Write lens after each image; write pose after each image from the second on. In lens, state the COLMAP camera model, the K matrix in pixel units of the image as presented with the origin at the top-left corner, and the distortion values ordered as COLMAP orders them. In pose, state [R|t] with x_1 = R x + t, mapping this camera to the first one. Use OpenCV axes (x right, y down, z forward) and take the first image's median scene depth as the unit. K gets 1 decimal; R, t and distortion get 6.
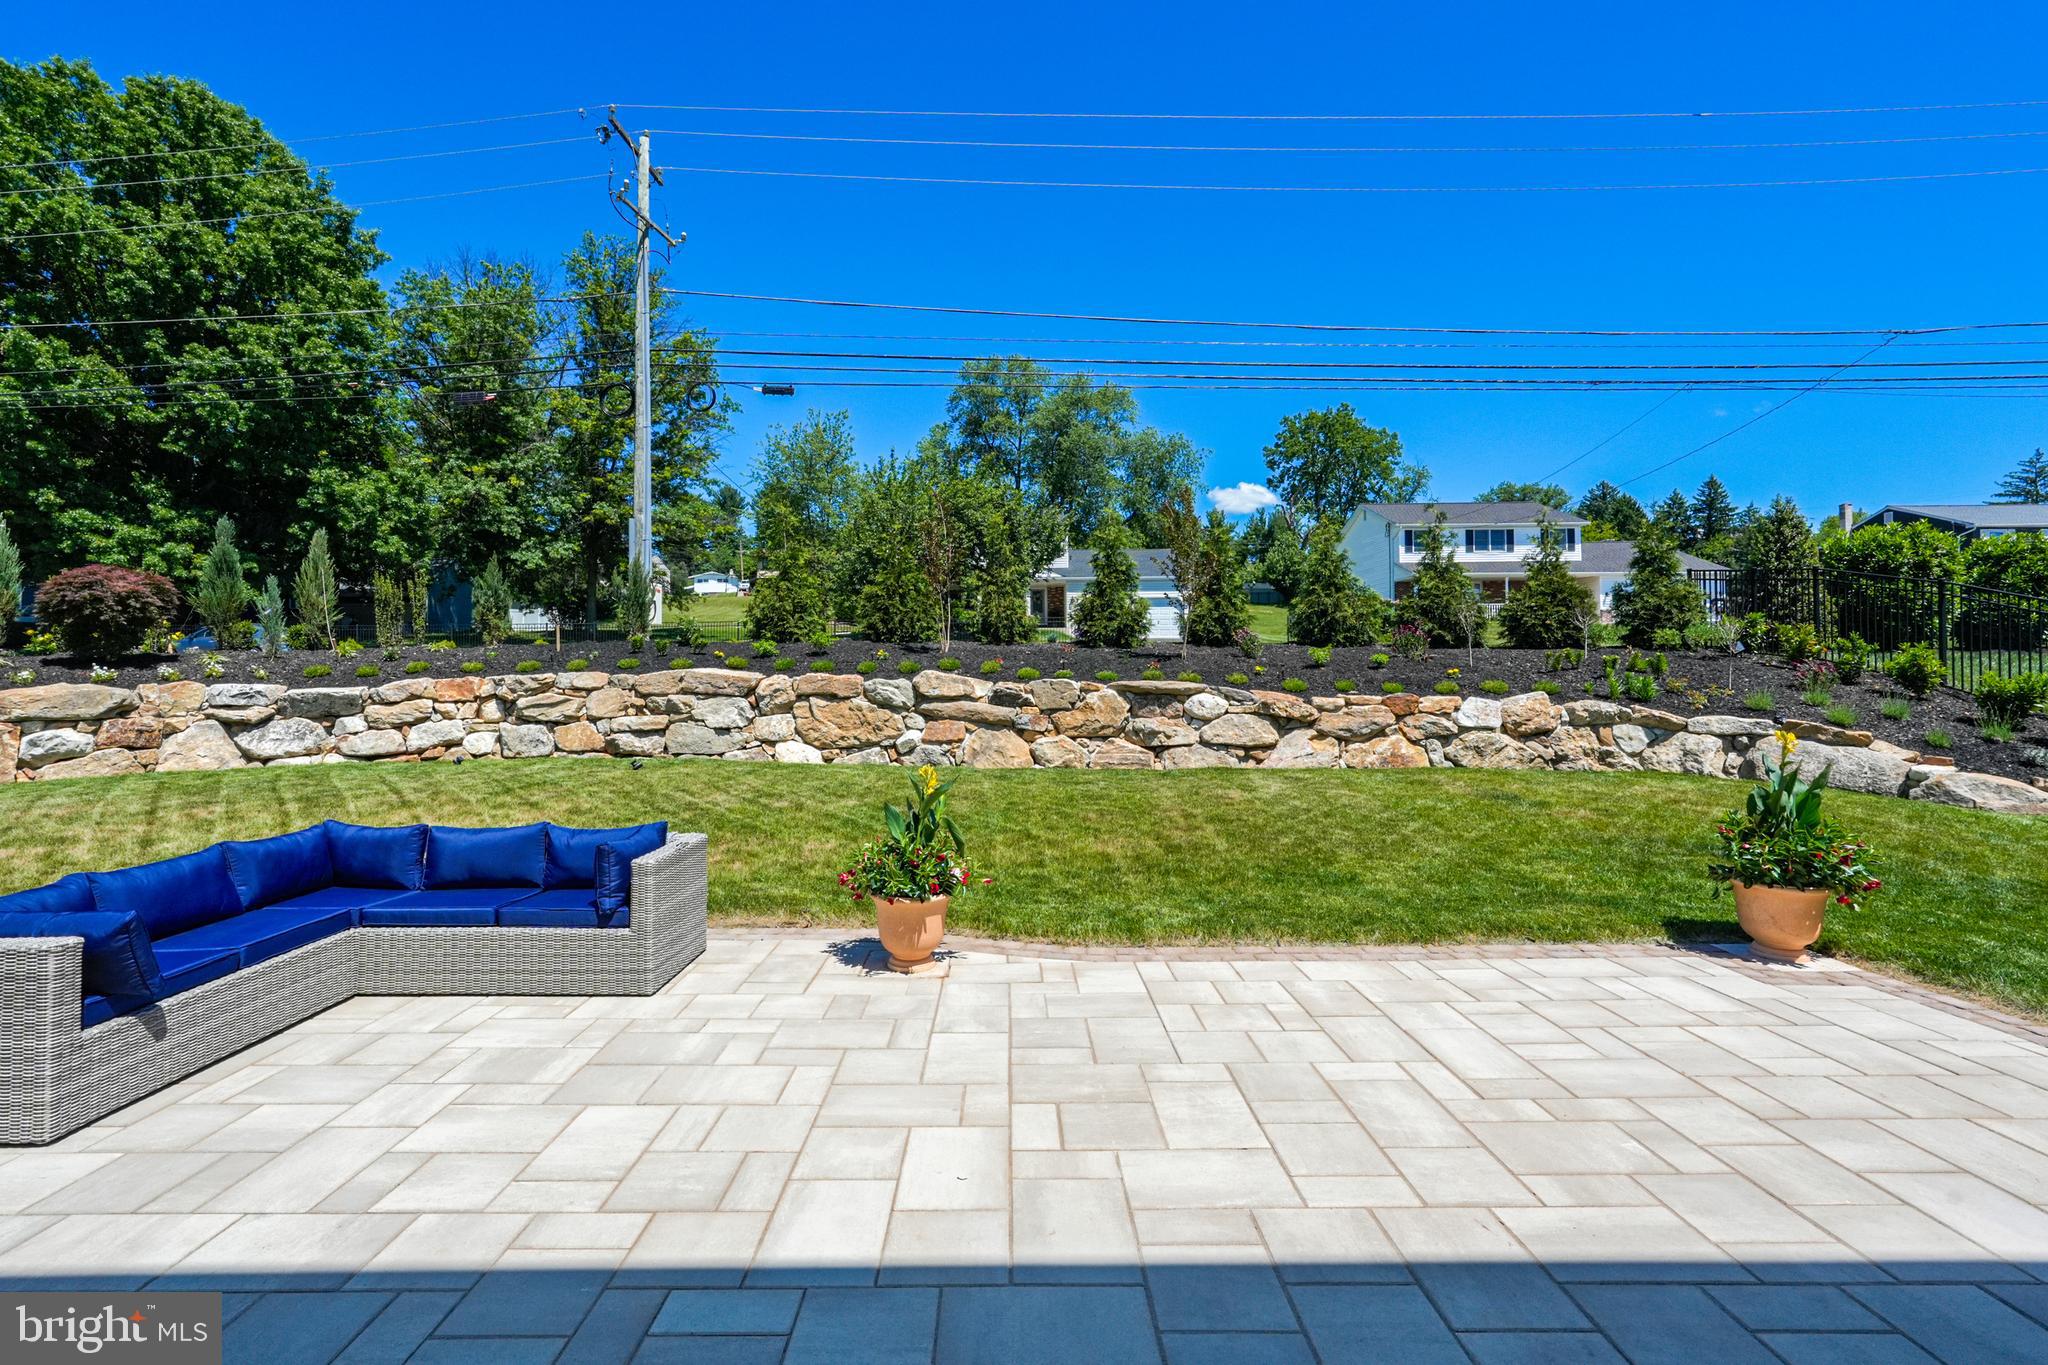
lens RADIAL K [[928.7, 0, 1012.3], [0, 928.7, 691.4], [0, 0, 1]] dist [-0.004321, -0.000381]
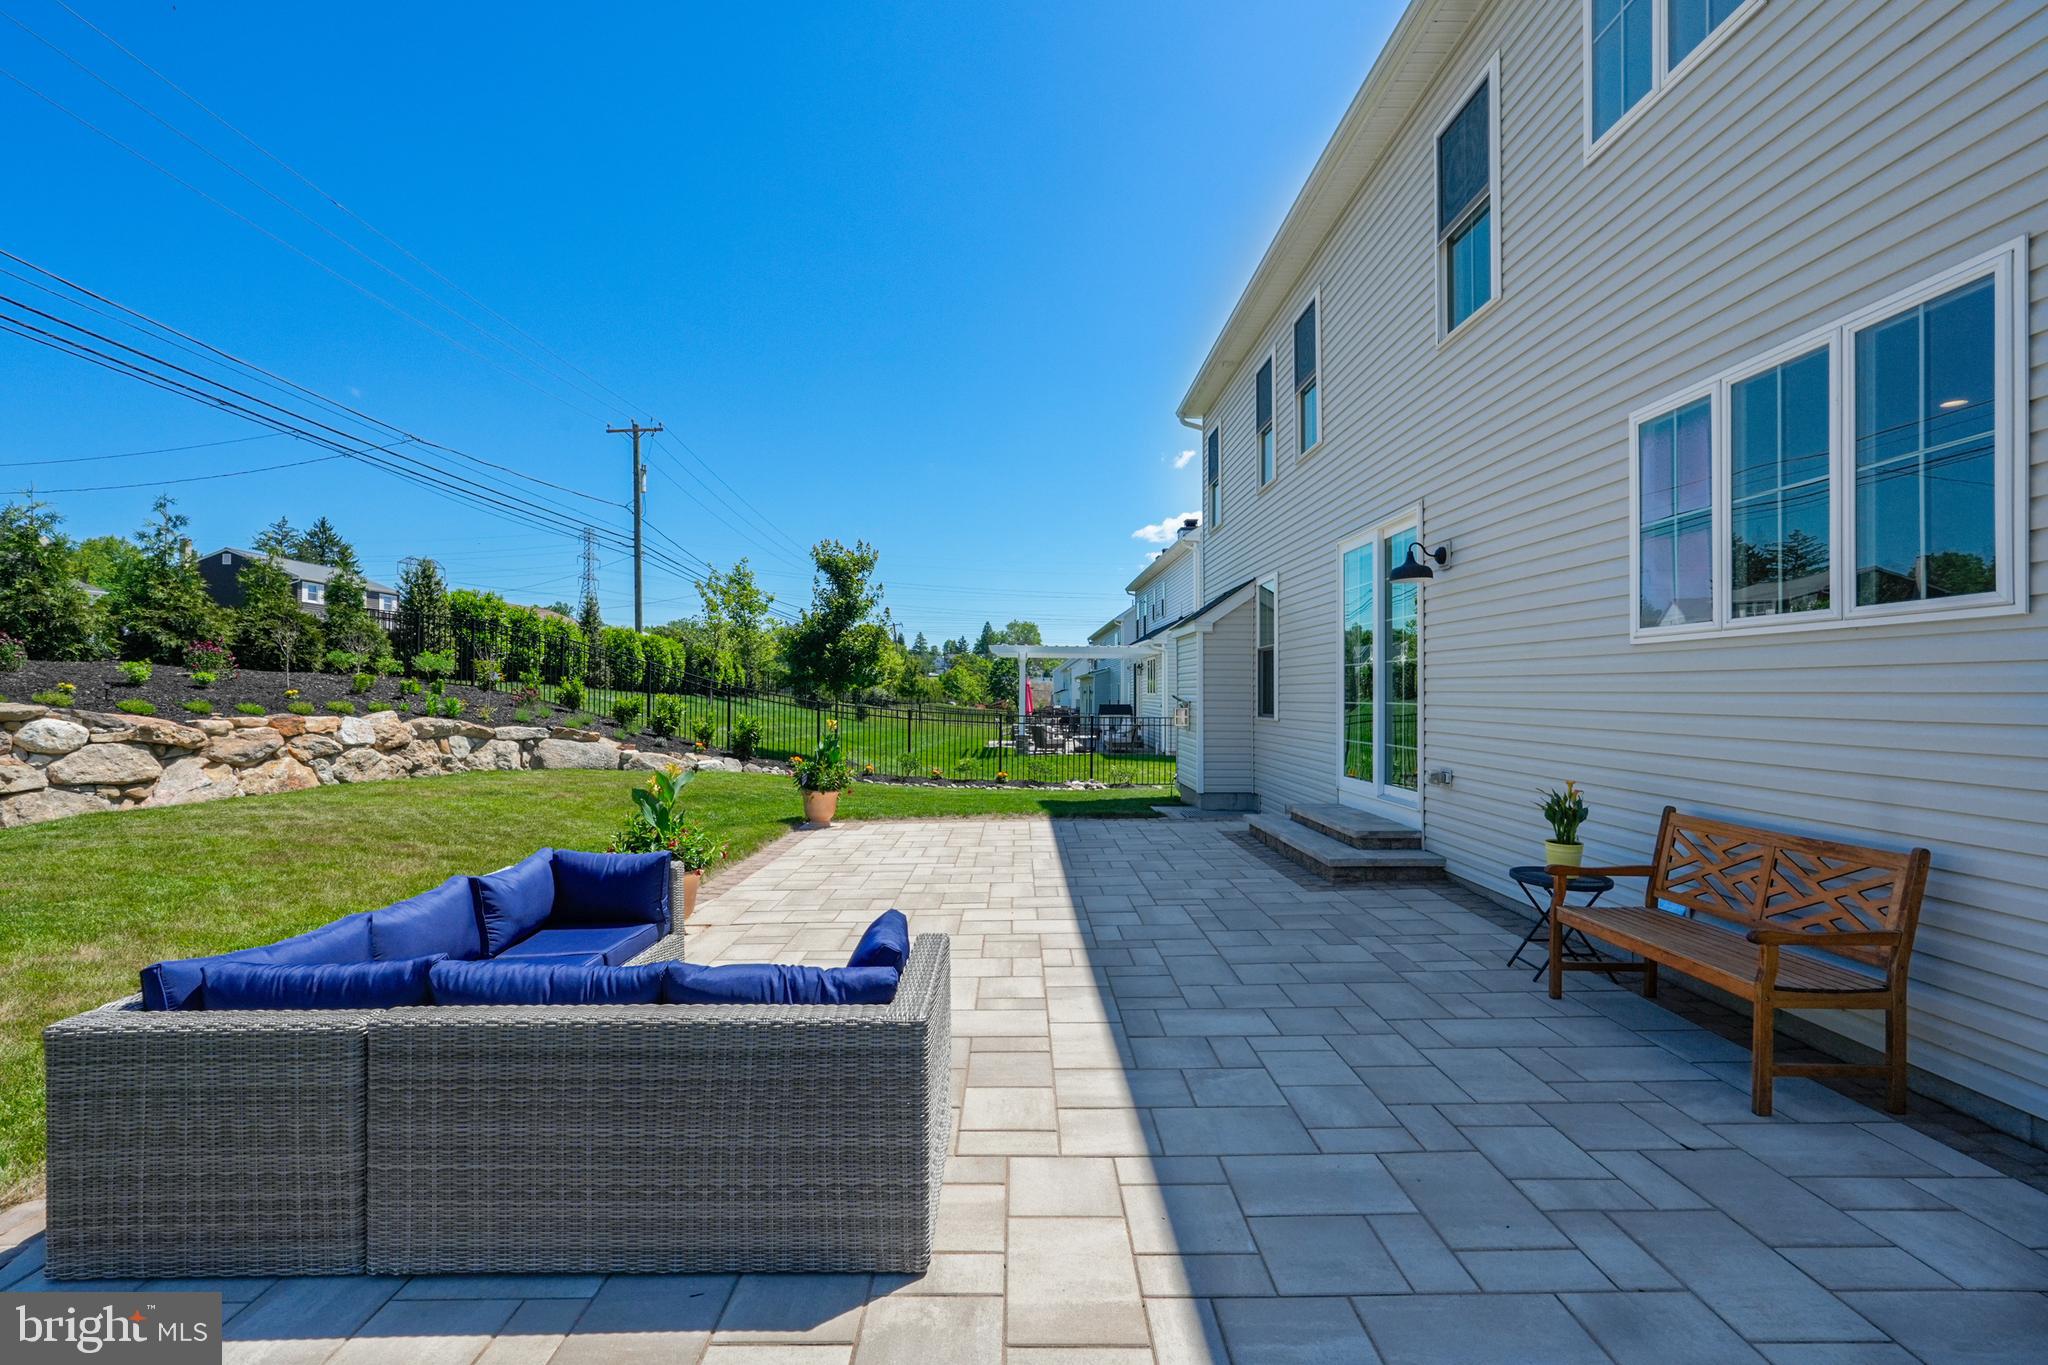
lens RADIAL K [[928.7, 0, 1012.3], [0, 928.7, 691.4], [0, 0, 1]] dist [-0.004321, -0.000381]
pose [[-0.005840, 0.010901, 0.999924, -0.576138], [0.019813, 0.999746, -0.010783, 0.004132], [-0.999787, 0.019749, -0.006054, 0.253184]]
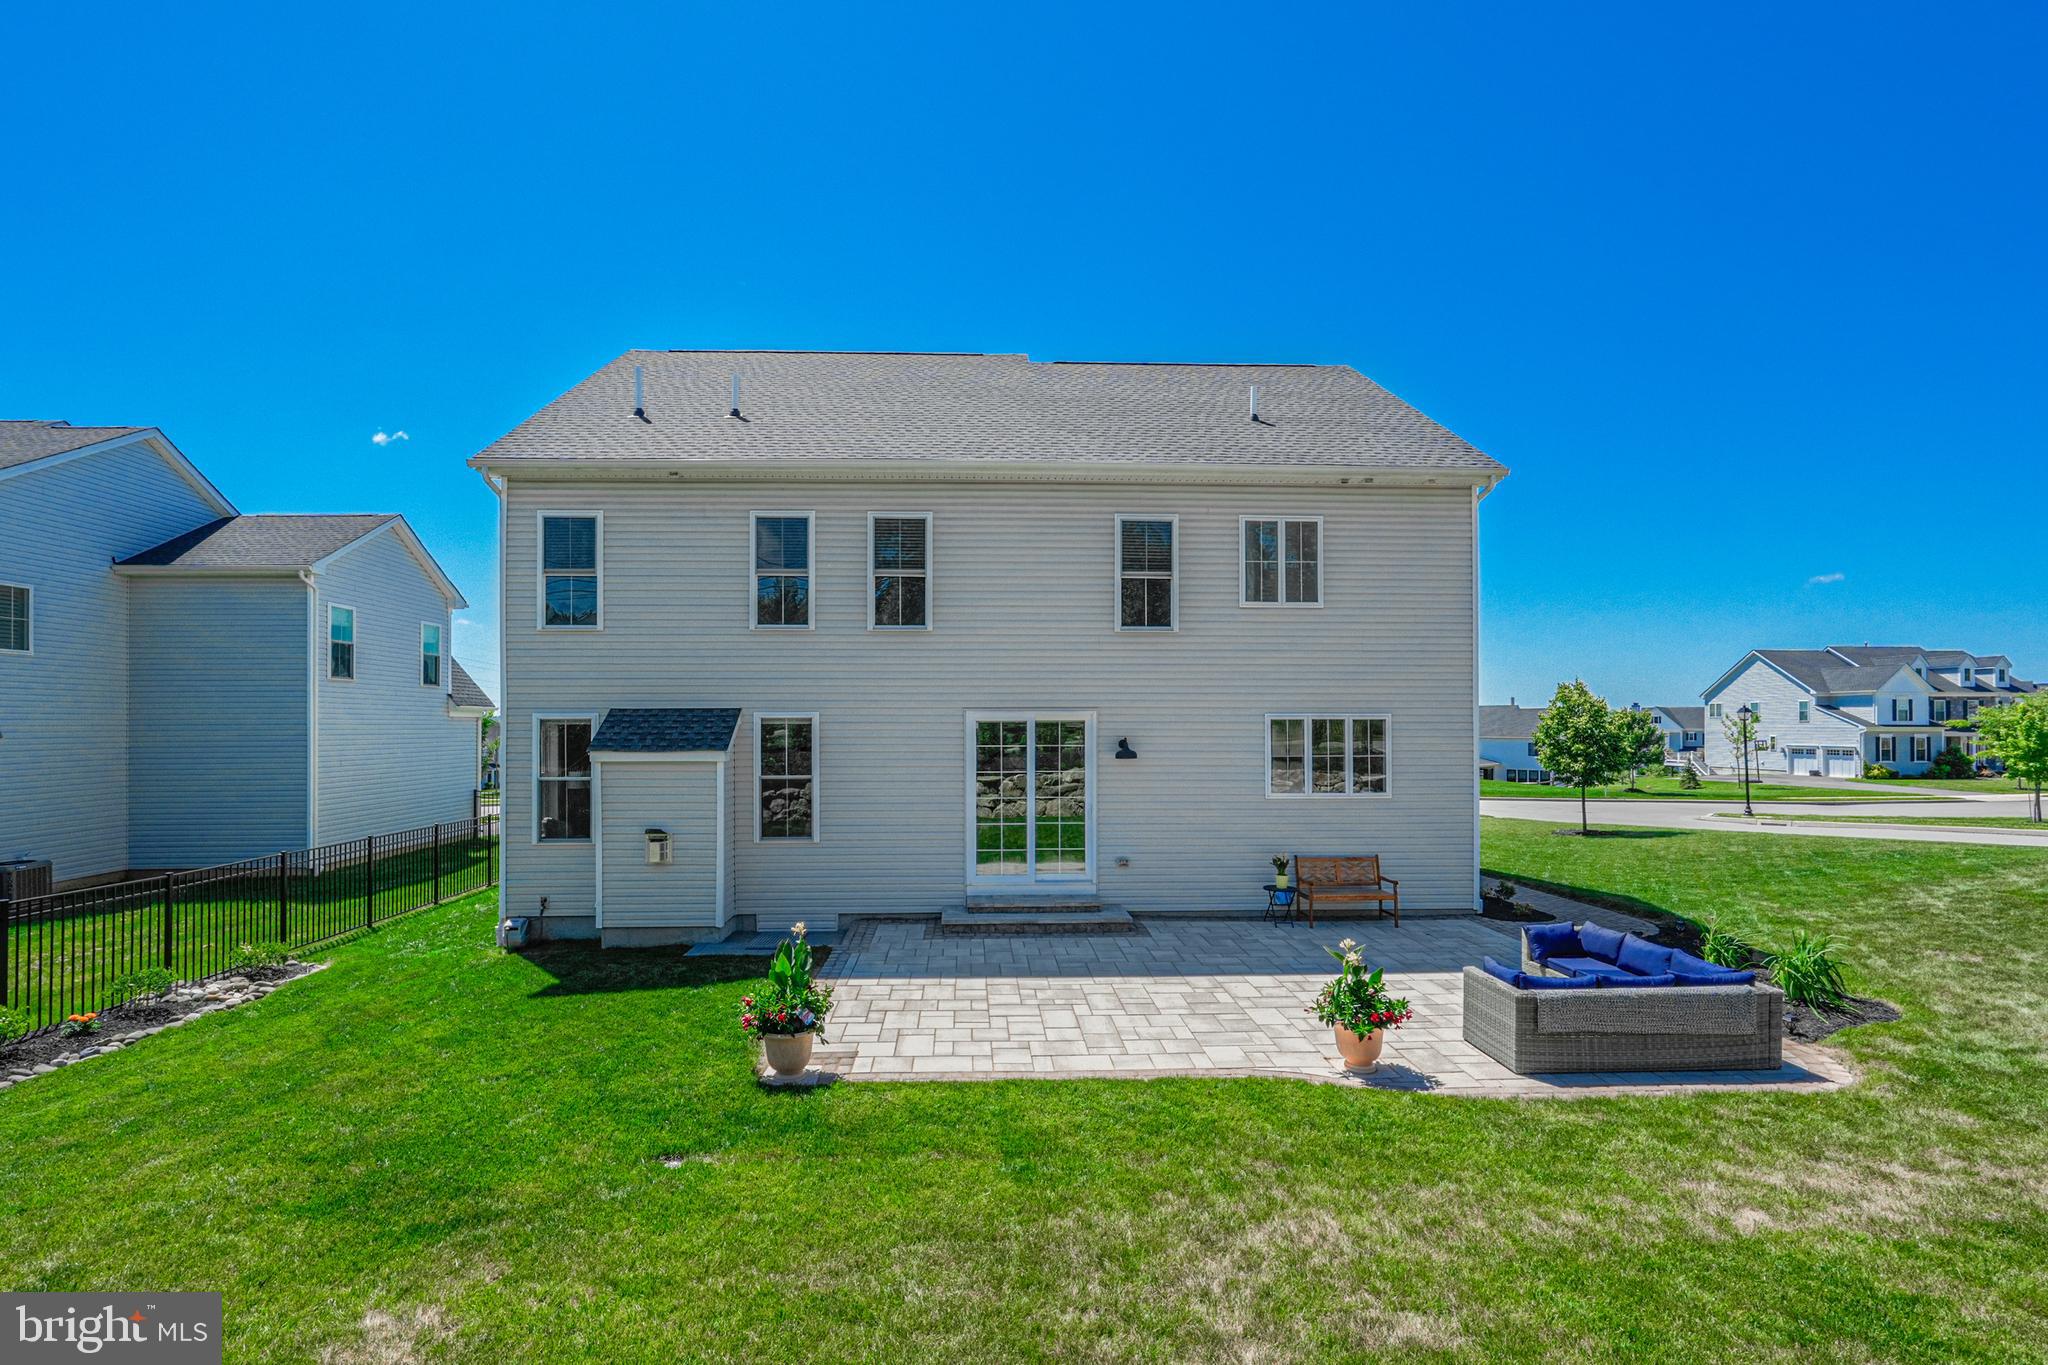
lens RADIAL K [[928.7, 0, 1012.3], [0, 928.7, 691.4], [0, 0, 1]] dist [-0.004321, -0.000381]
pose [[-0.998567, 0.012449, -0.052049, 0.242855], [0.013088, 0.999843, -0.011956, -0.142988], [0.051892, -0.012620, -0.998573, 1.129771]]
